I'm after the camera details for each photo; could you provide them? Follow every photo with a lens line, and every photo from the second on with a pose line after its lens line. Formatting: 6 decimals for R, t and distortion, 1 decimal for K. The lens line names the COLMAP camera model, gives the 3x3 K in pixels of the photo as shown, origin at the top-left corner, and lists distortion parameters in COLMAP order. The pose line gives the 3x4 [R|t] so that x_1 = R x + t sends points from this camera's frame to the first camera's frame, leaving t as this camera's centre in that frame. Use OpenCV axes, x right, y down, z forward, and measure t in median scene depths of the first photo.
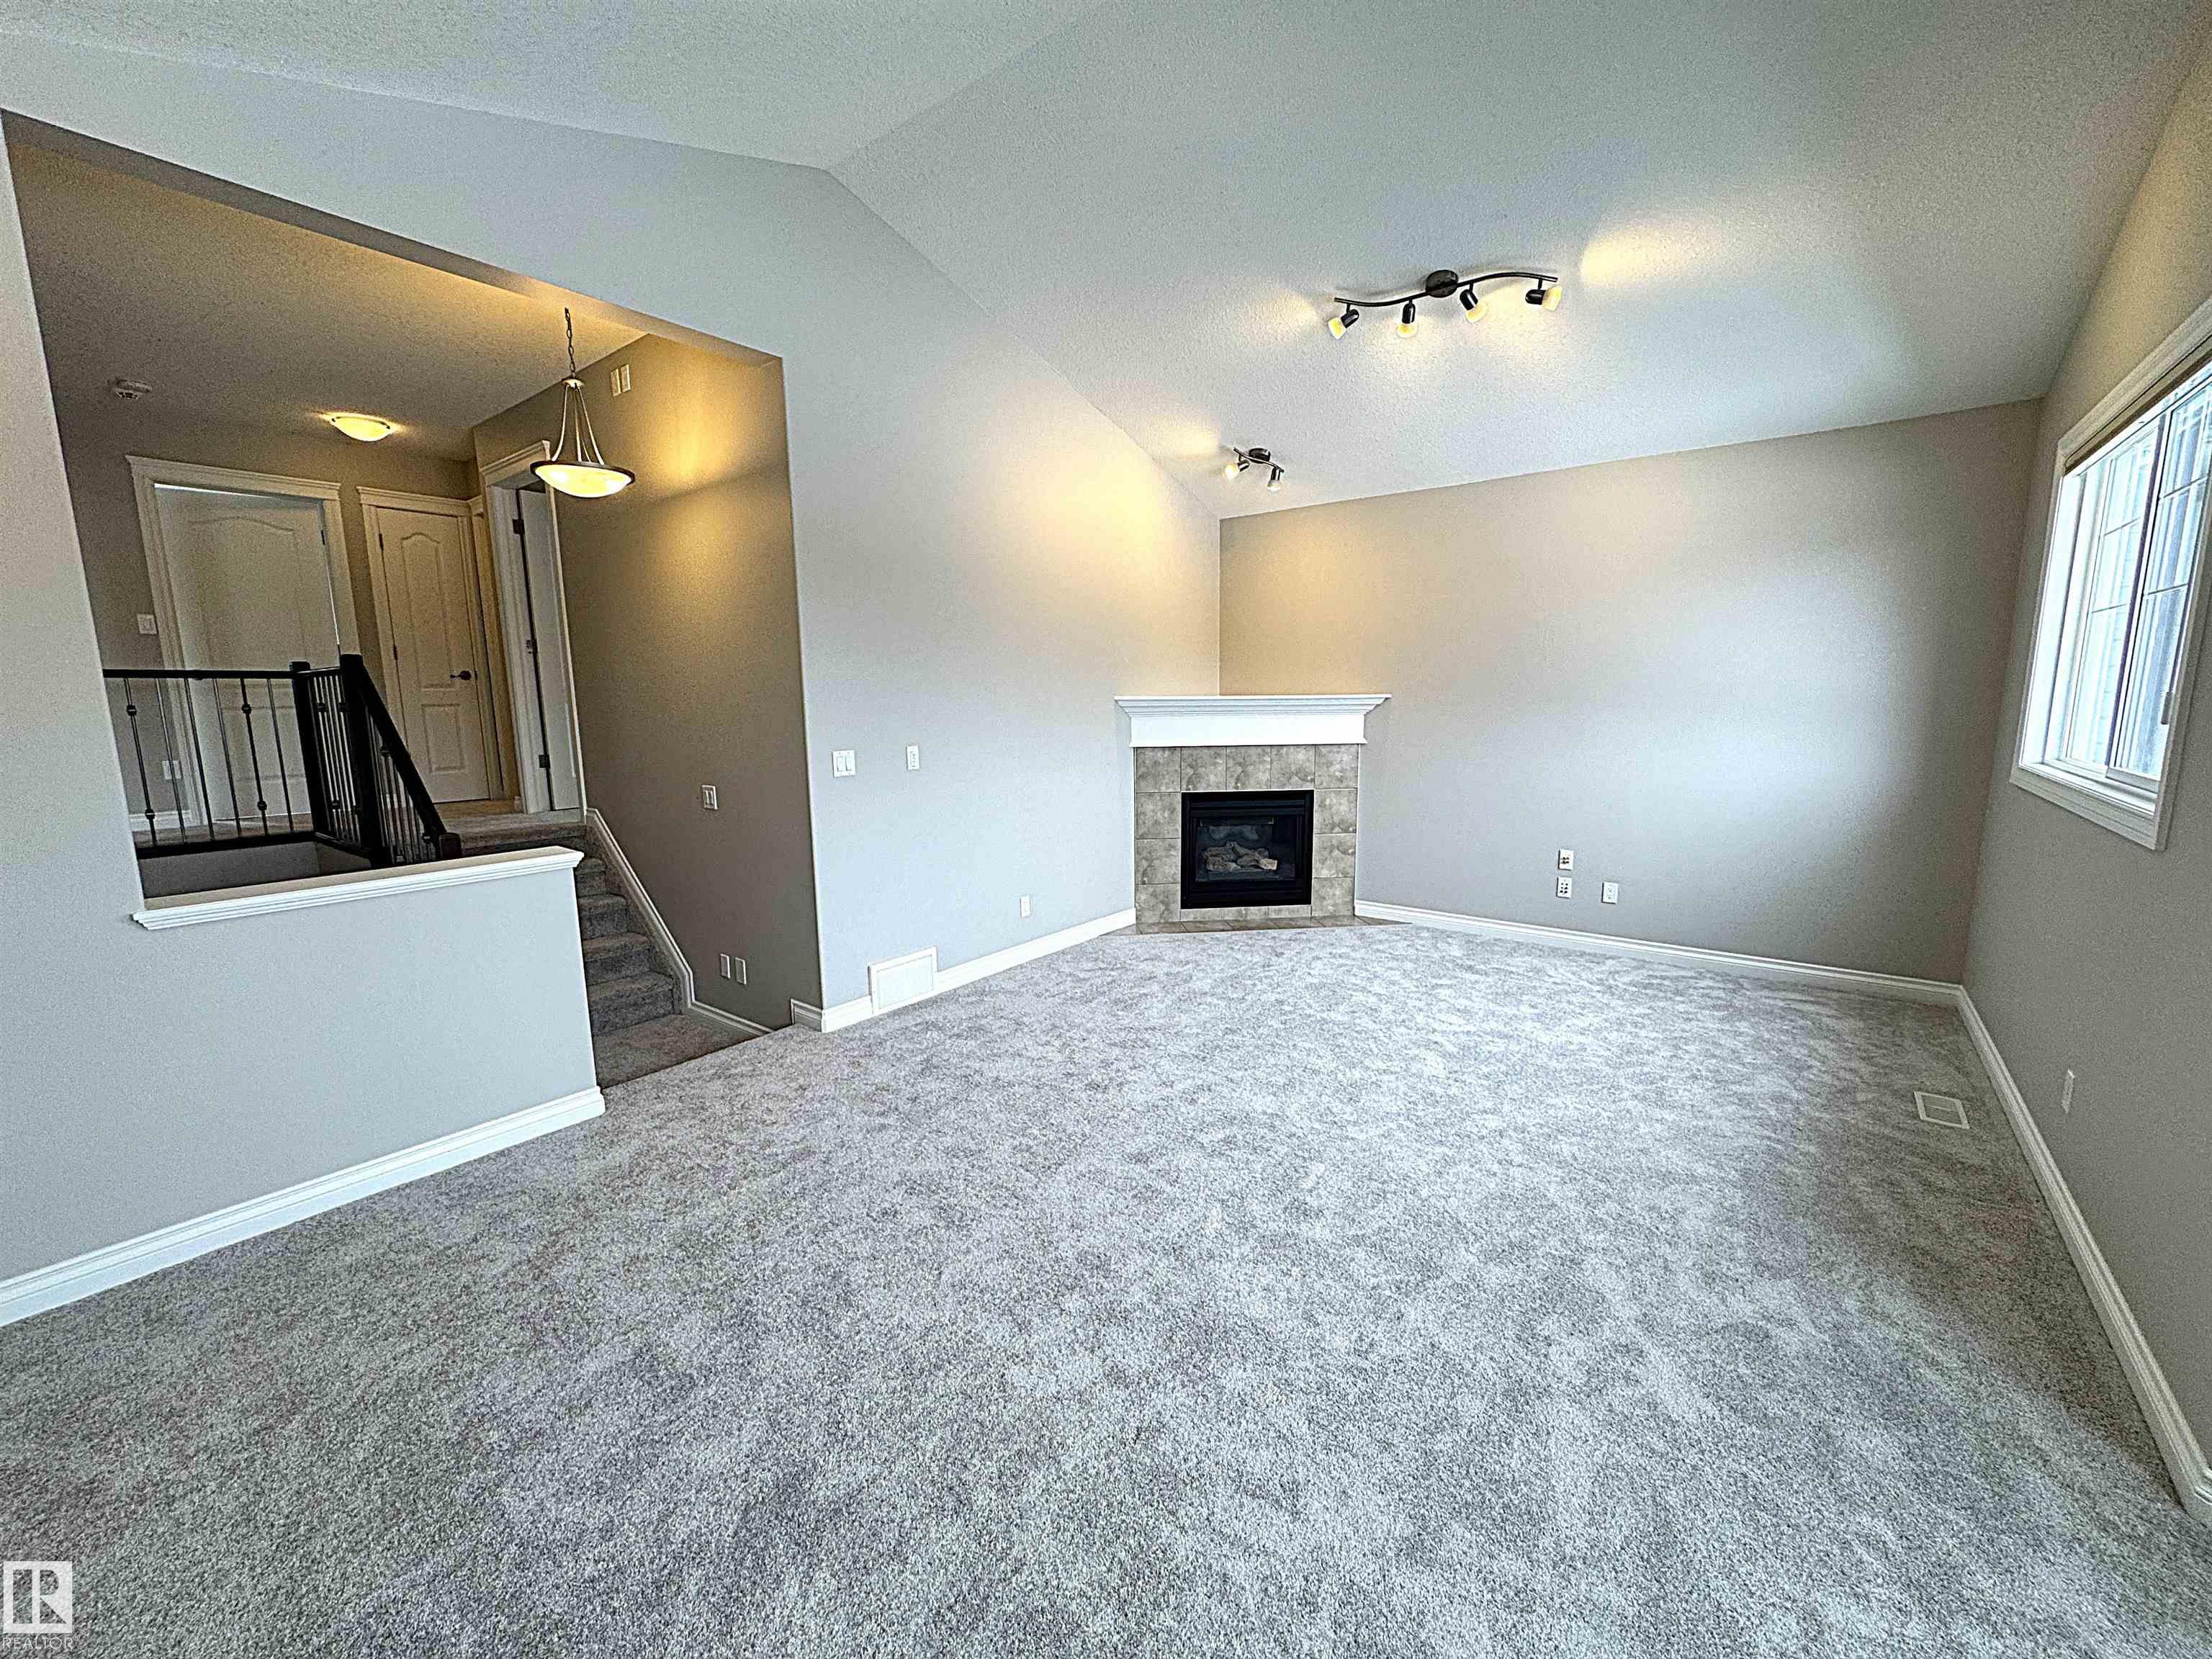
lens RADIAL K [[889.7, 0, 1107.1], [0, 889.7, 829.2], [0, 0, 1]] dist [0.001325, -0.000580]
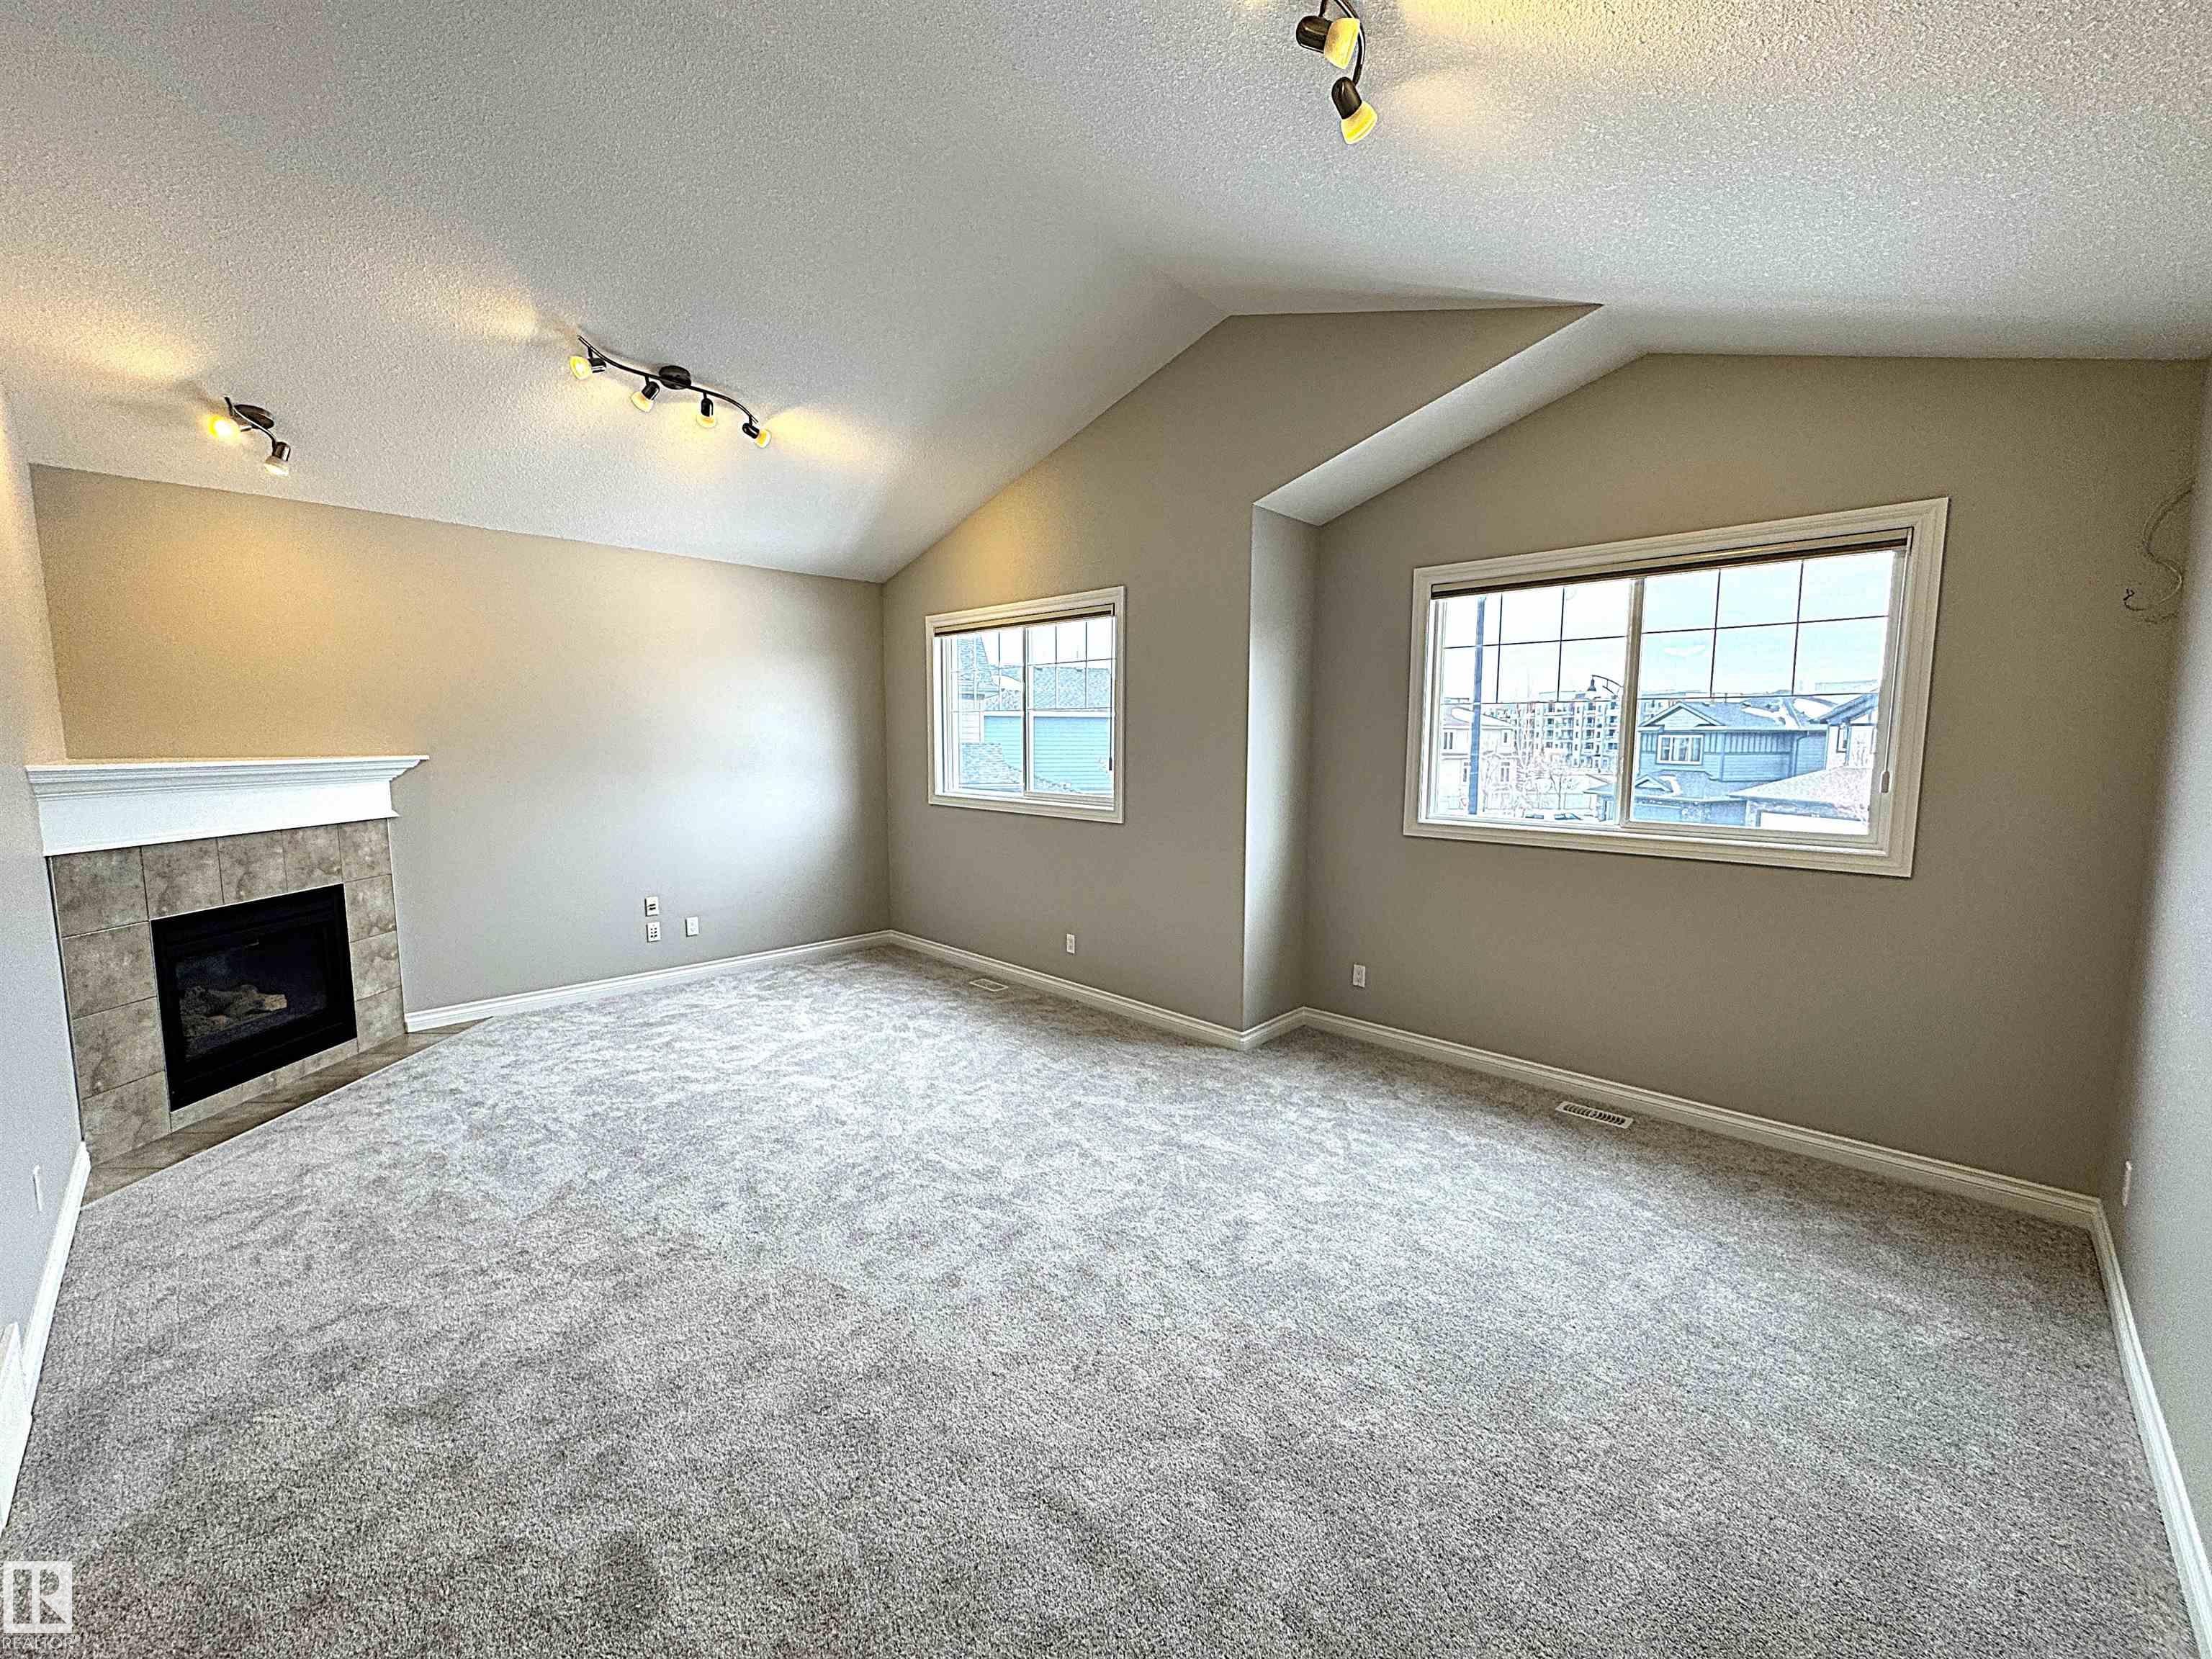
lens RADIAL K [[889.7, 0, 1108.1], [0, 889.7, 830.4], [0, 0, 1]] dist [0.001325, -0.000580]
pose [[0.110887, -0.095261, 0.989257, -0.491630], [0.144872, 0.986313, 0.078738, -0.062526], [-0.983217, 0.134584, 0.123170, 0.314949]]
